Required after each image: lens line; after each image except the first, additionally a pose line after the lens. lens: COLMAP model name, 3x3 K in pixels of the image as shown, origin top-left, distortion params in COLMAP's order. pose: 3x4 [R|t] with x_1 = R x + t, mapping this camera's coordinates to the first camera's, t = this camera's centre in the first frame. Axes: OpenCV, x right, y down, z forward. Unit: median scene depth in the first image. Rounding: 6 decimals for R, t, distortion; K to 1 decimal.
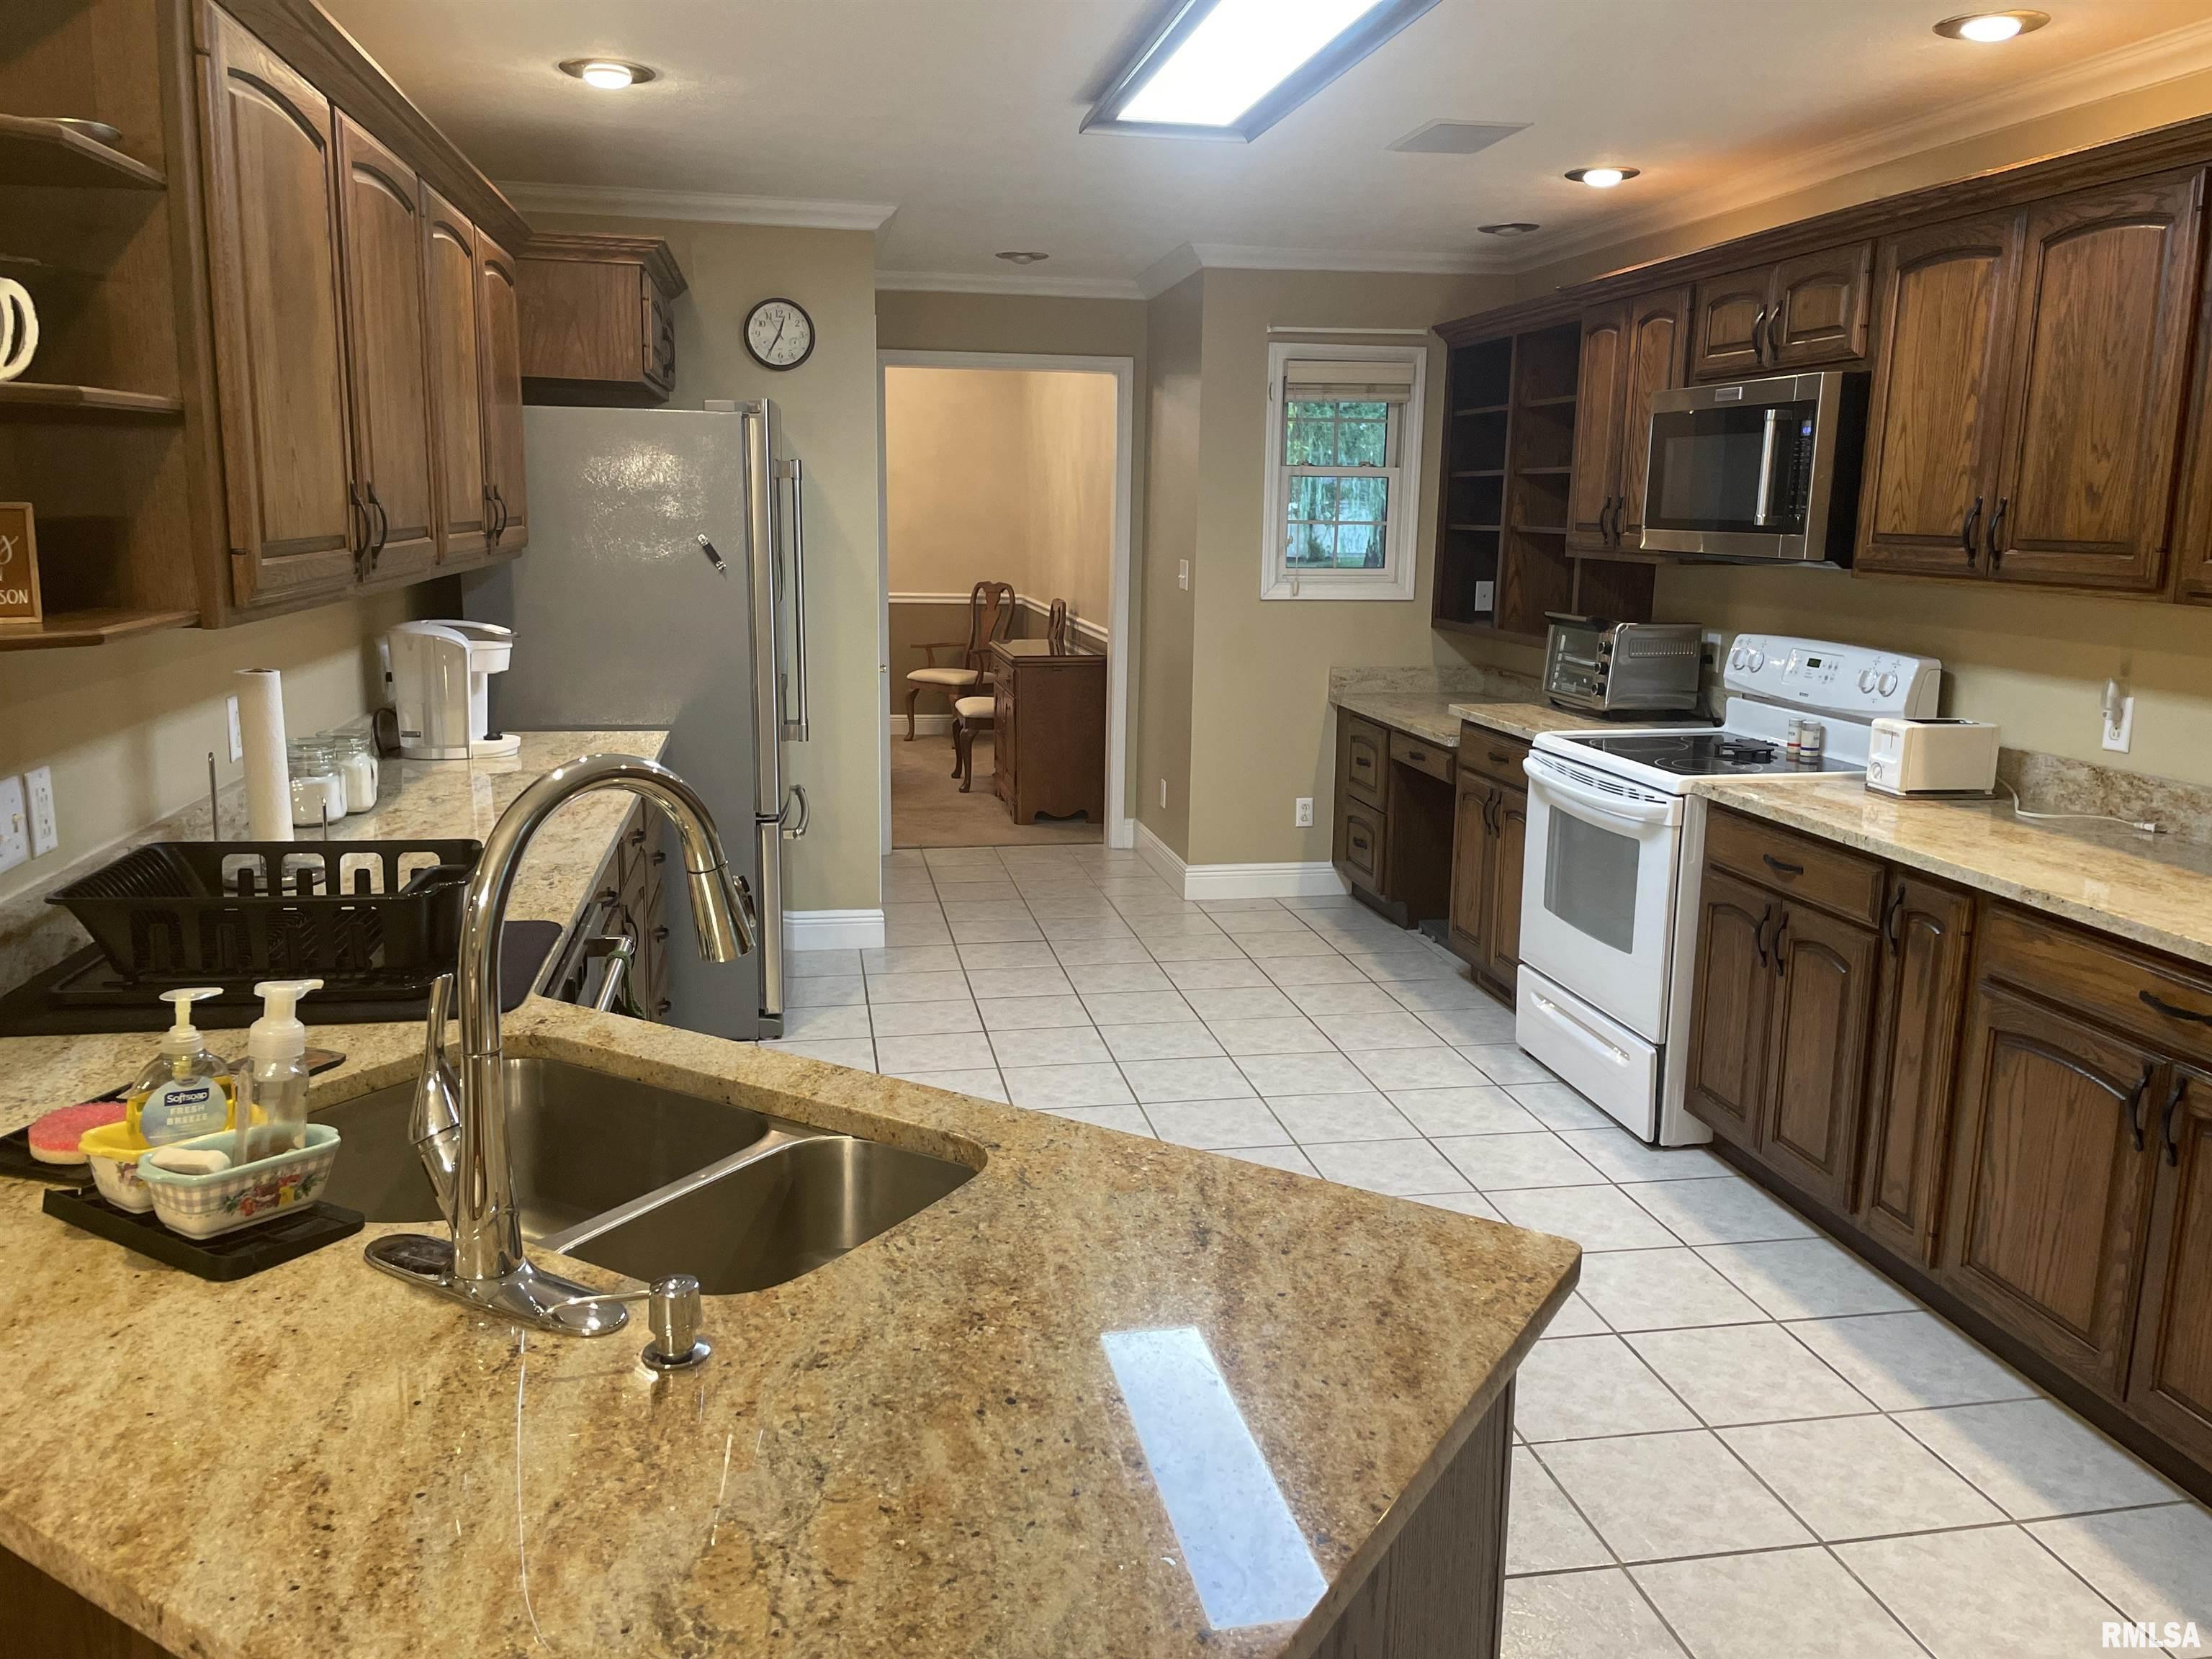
lens RADIAL K [[1660.9, 0, 1106.0], [0, 1660.9, 829.5], [0, 0, 1]] dist [0.091012, -0.103506]
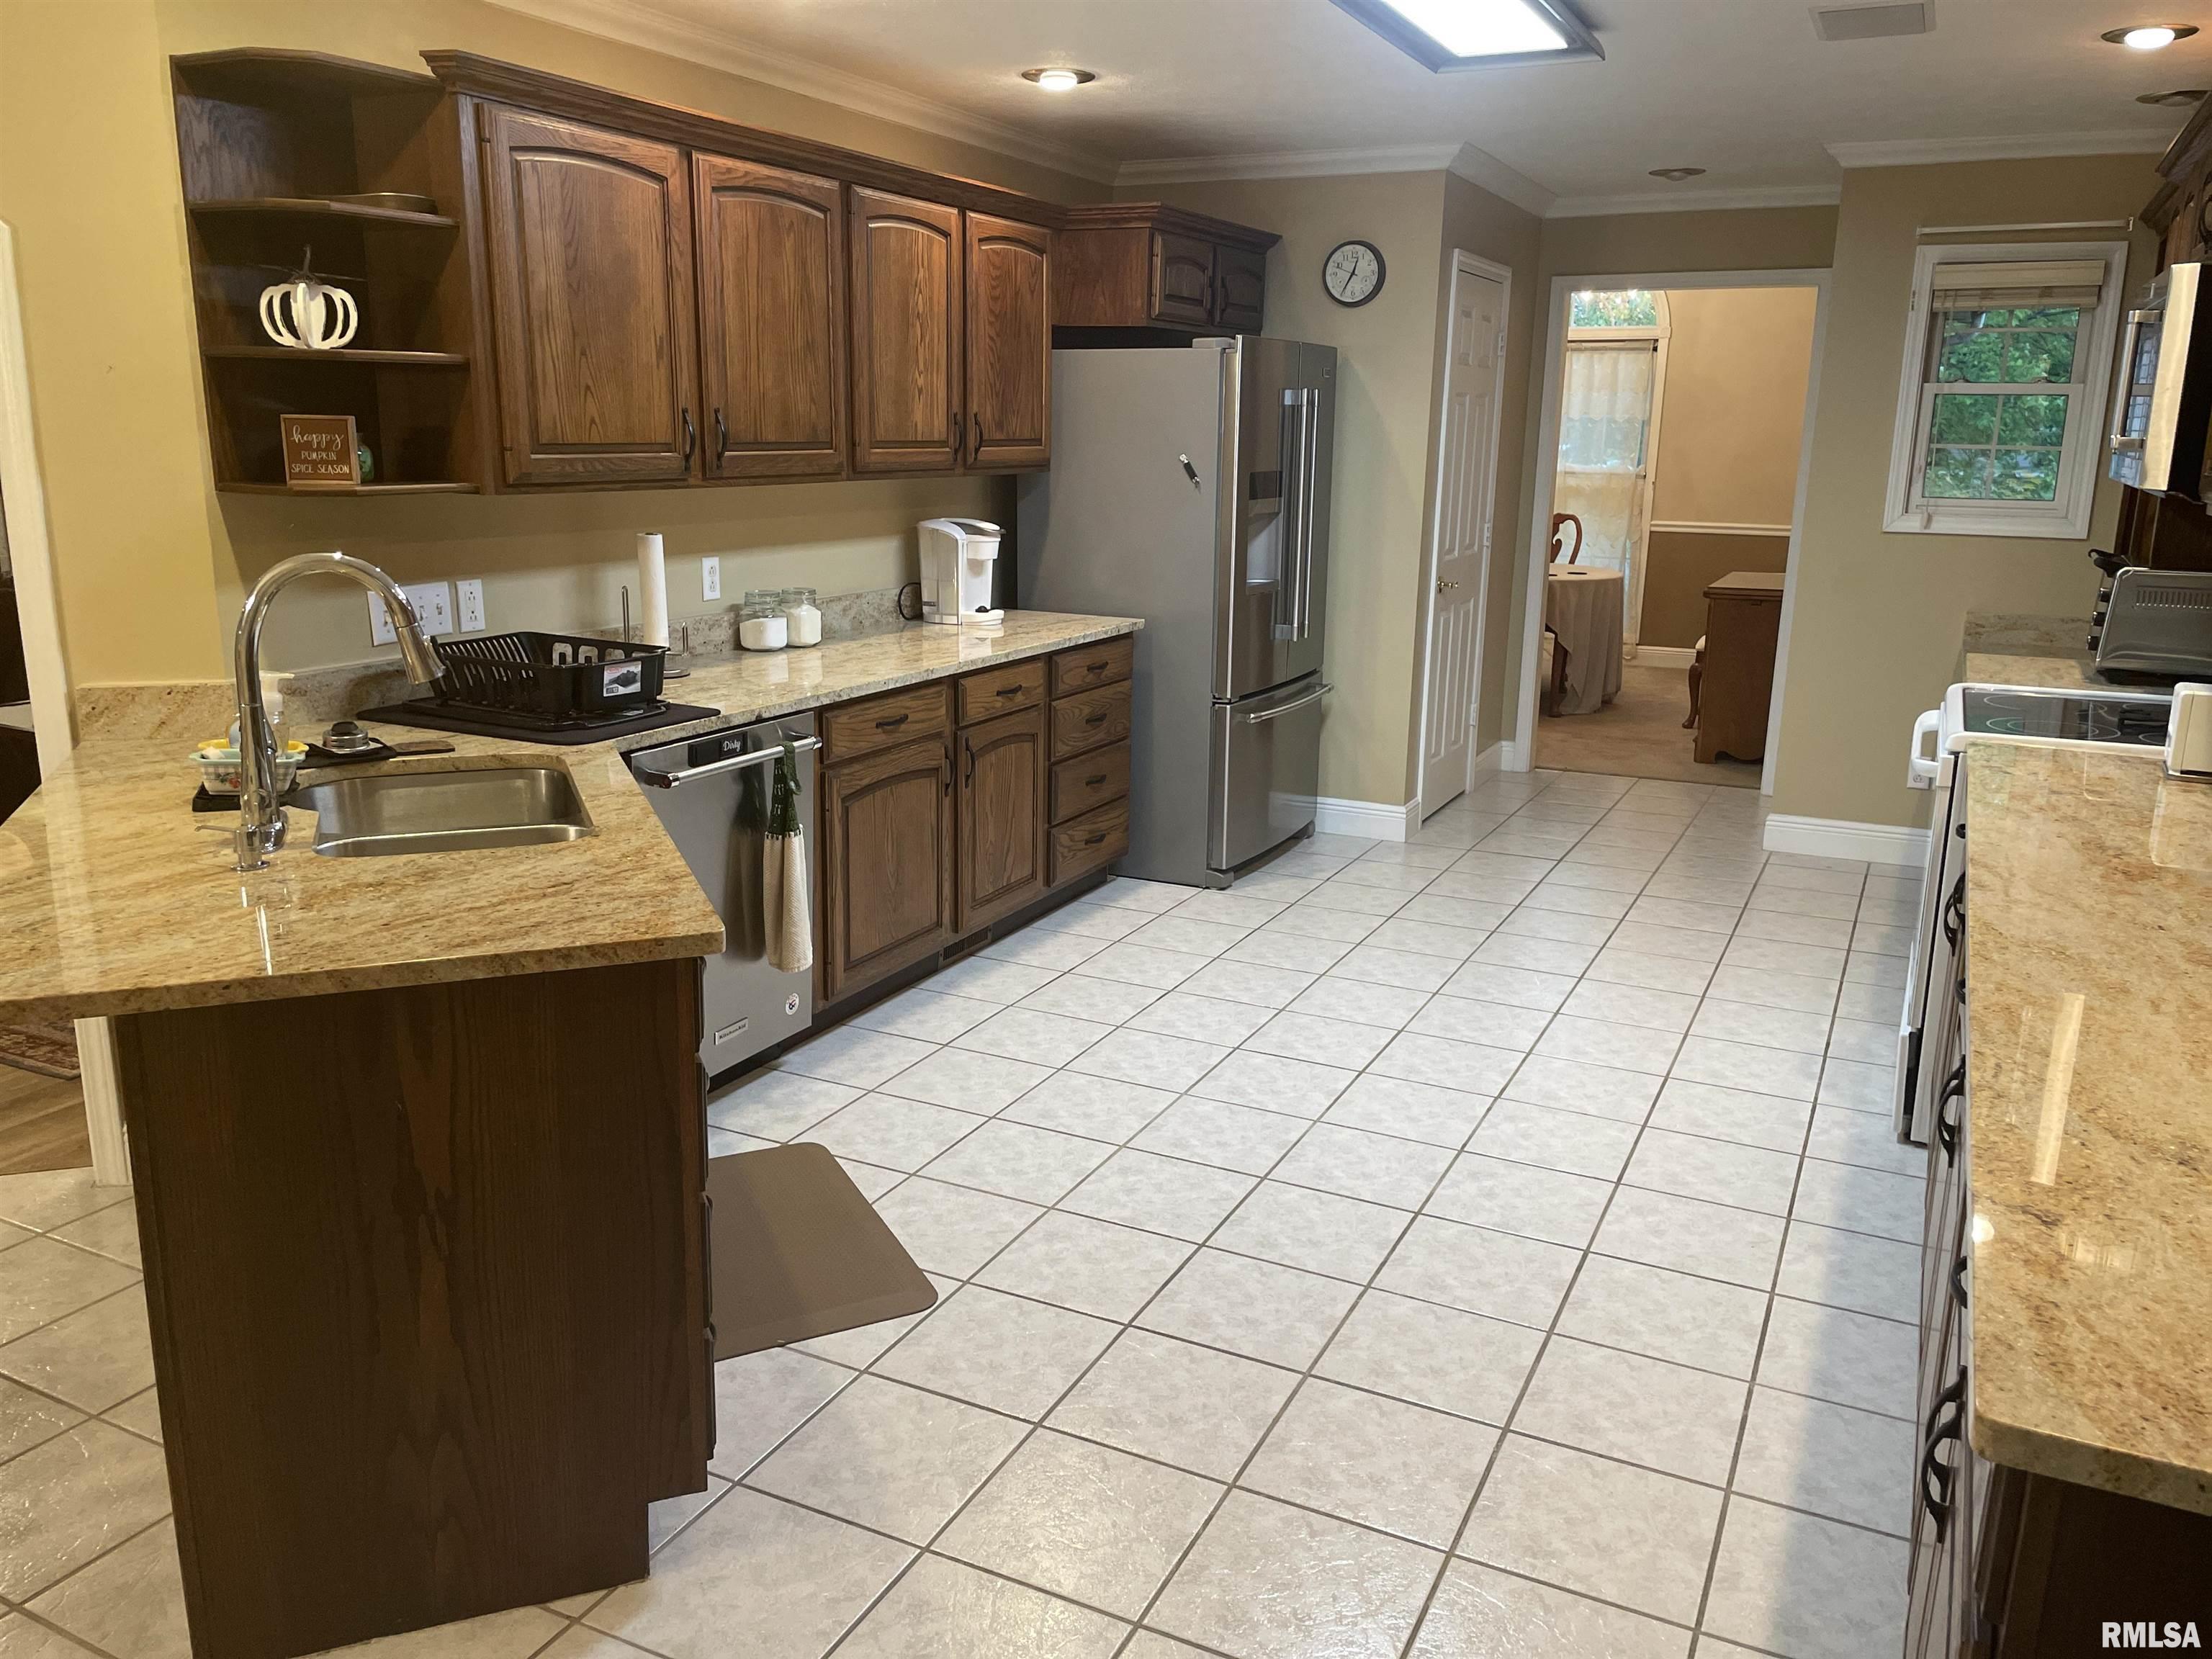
lens RADIAL K [[1660.9, 0, 1106.0], [0, 1660.9, 829.5], [0, 0, 1]] dist [0.091012, -0.103506]
pose [[0.802791, 0.139415, -0.579732, 0.525651], [-0.117333, 0.990207, 0.075649, 0.005208], [0.584602, 0.007292, 0.811288, 0.009311]]
